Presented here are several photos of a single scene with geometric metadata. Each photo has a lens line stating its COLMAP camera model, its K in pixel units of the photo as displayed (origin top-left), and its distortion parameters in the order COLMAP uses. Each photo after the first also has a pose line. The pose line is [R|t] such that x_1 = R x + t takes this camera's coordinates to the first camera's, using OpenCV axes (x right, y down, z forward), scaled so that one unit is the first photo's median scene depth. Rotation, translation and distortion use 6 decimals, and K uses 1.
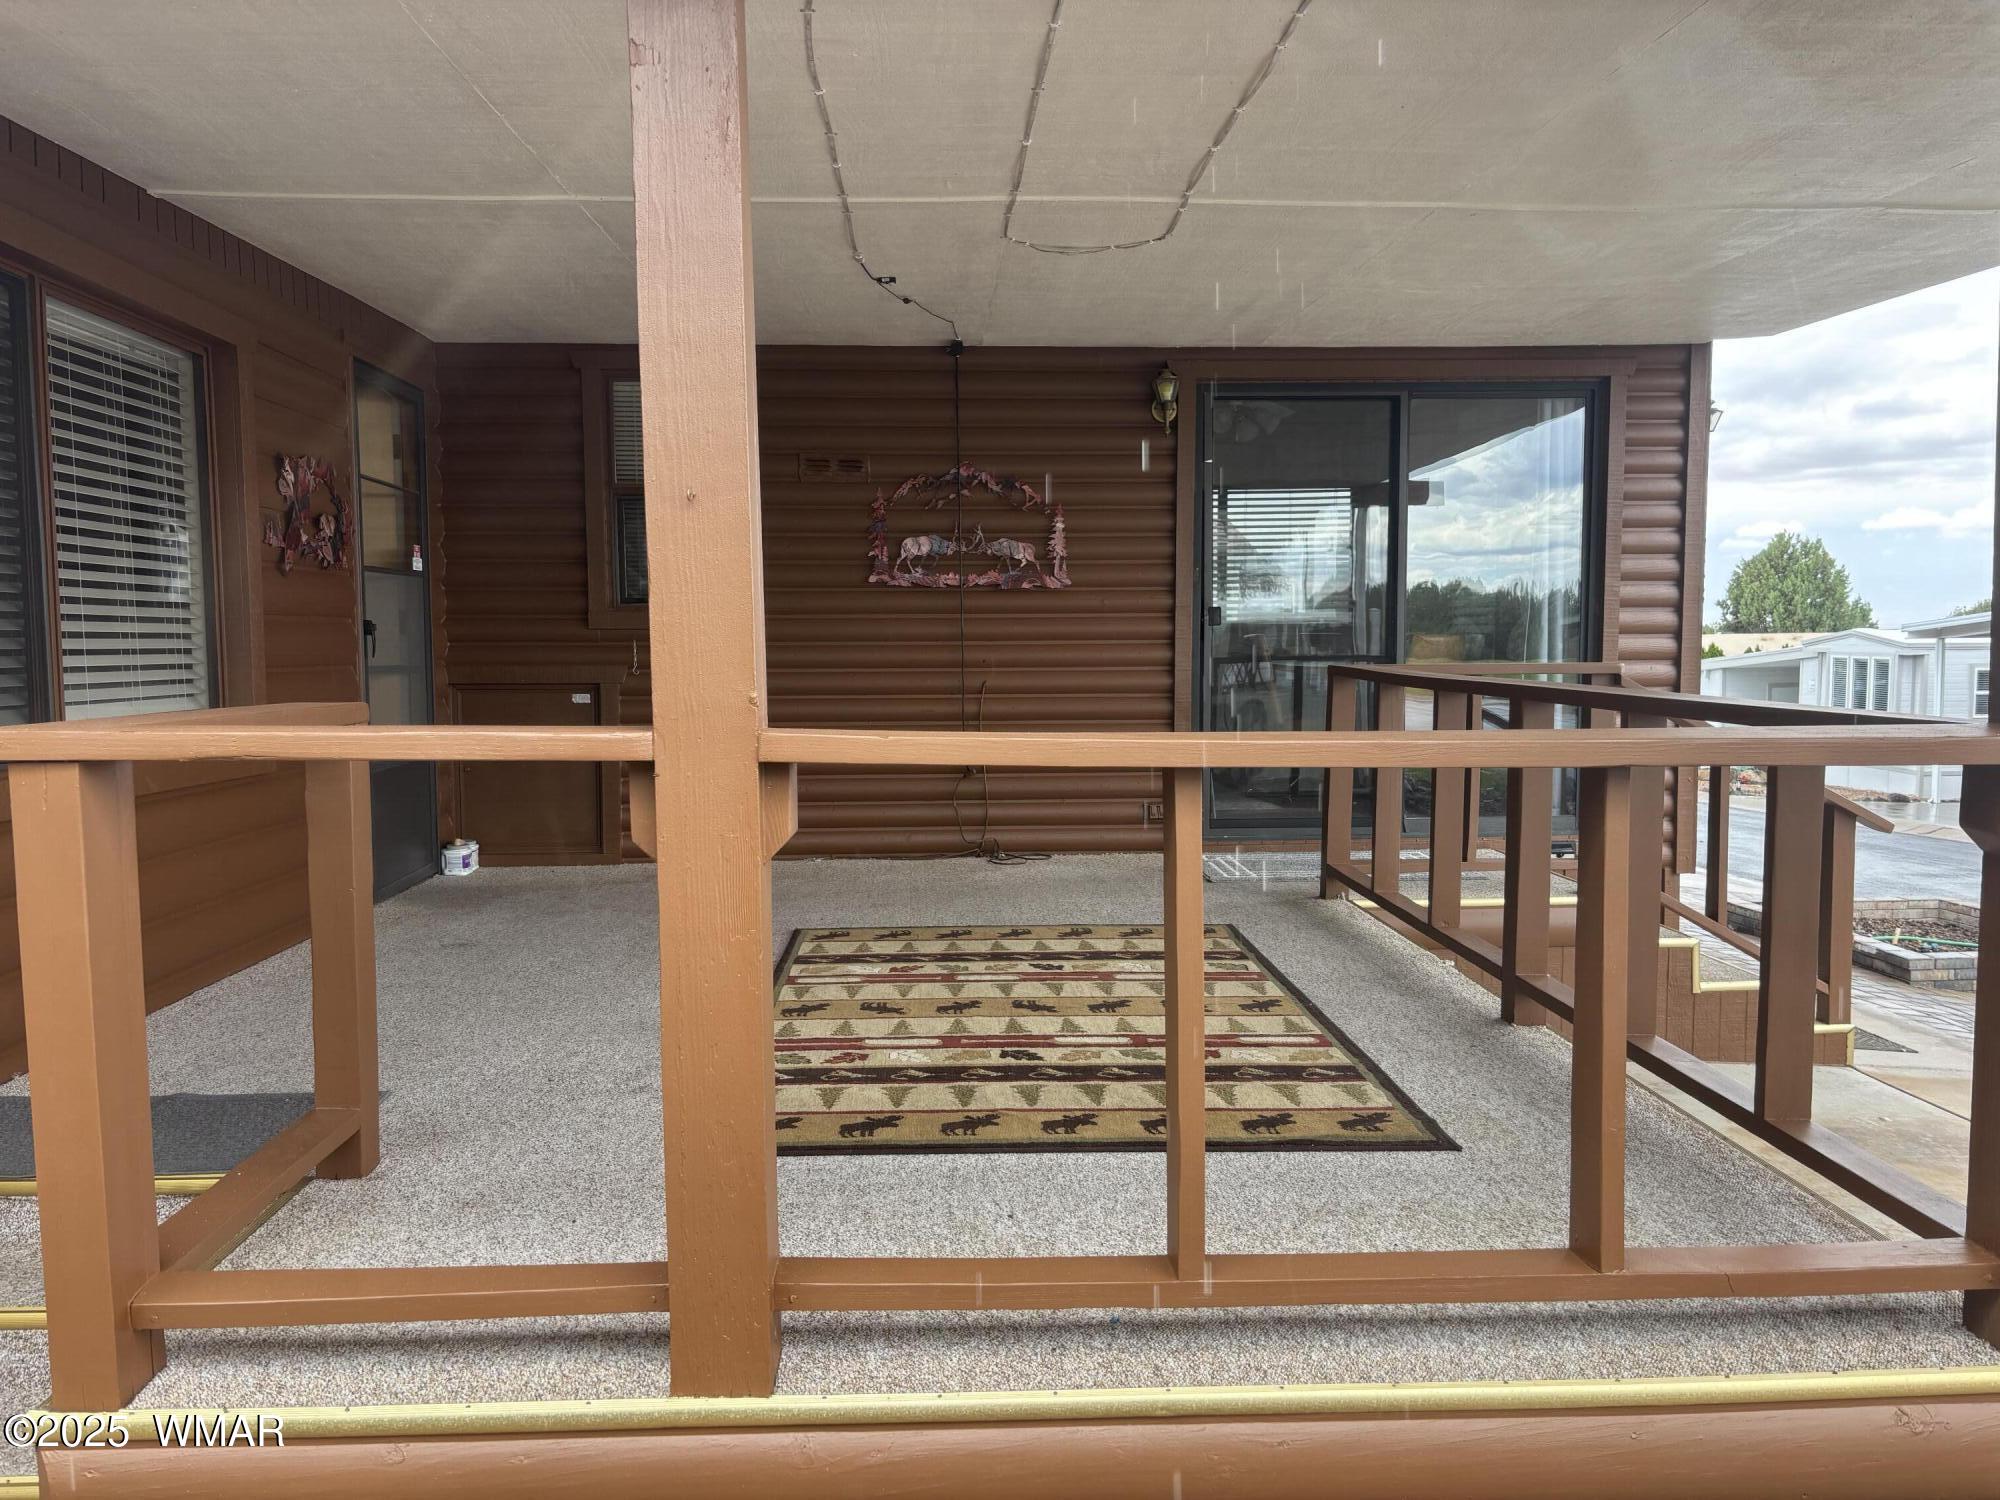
lens RADIAL K [[1509.4, 0, 1000.0], [0, 1509.4, 750.0], [0, 0, 1]] dist [0.005045, -0.010022]
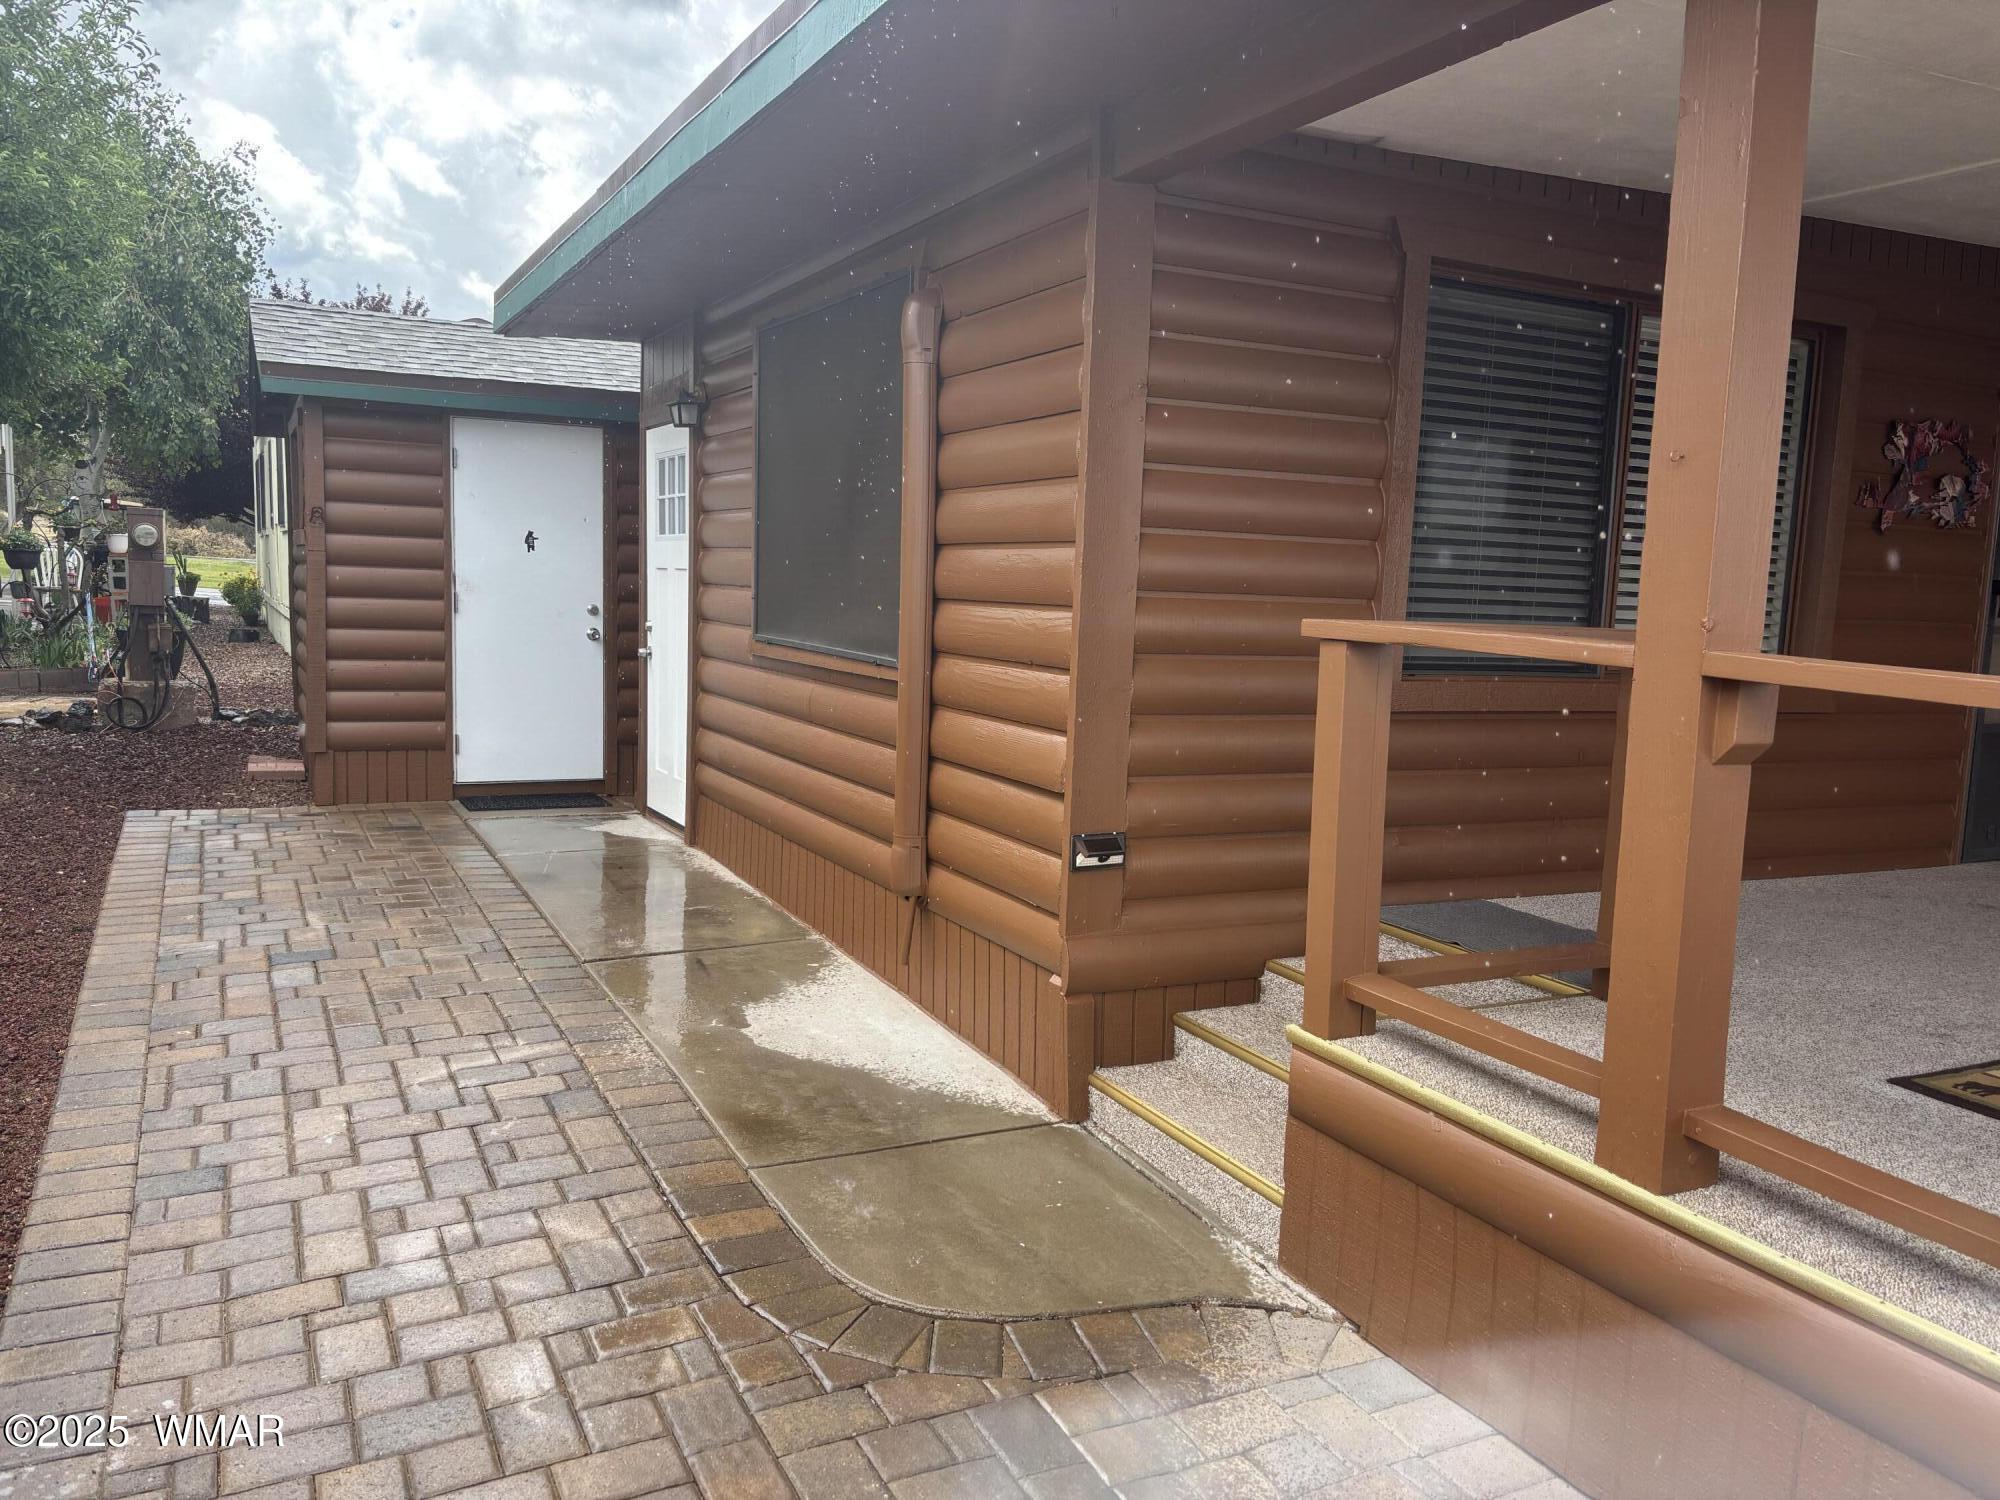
lens RADIAL K [[1509.4, 0, 1000.0], [0, 1509.4, 750.0], [0, 0, 1]] dist [0.005045, -0.010022]
pose [[0.400167, 0.123109, -0.908136, 0.675055], [-0.104109, 0.990628, 0.088416, 0.017177], [0.910510, 0.059164, 0.409233, -0.007743]]
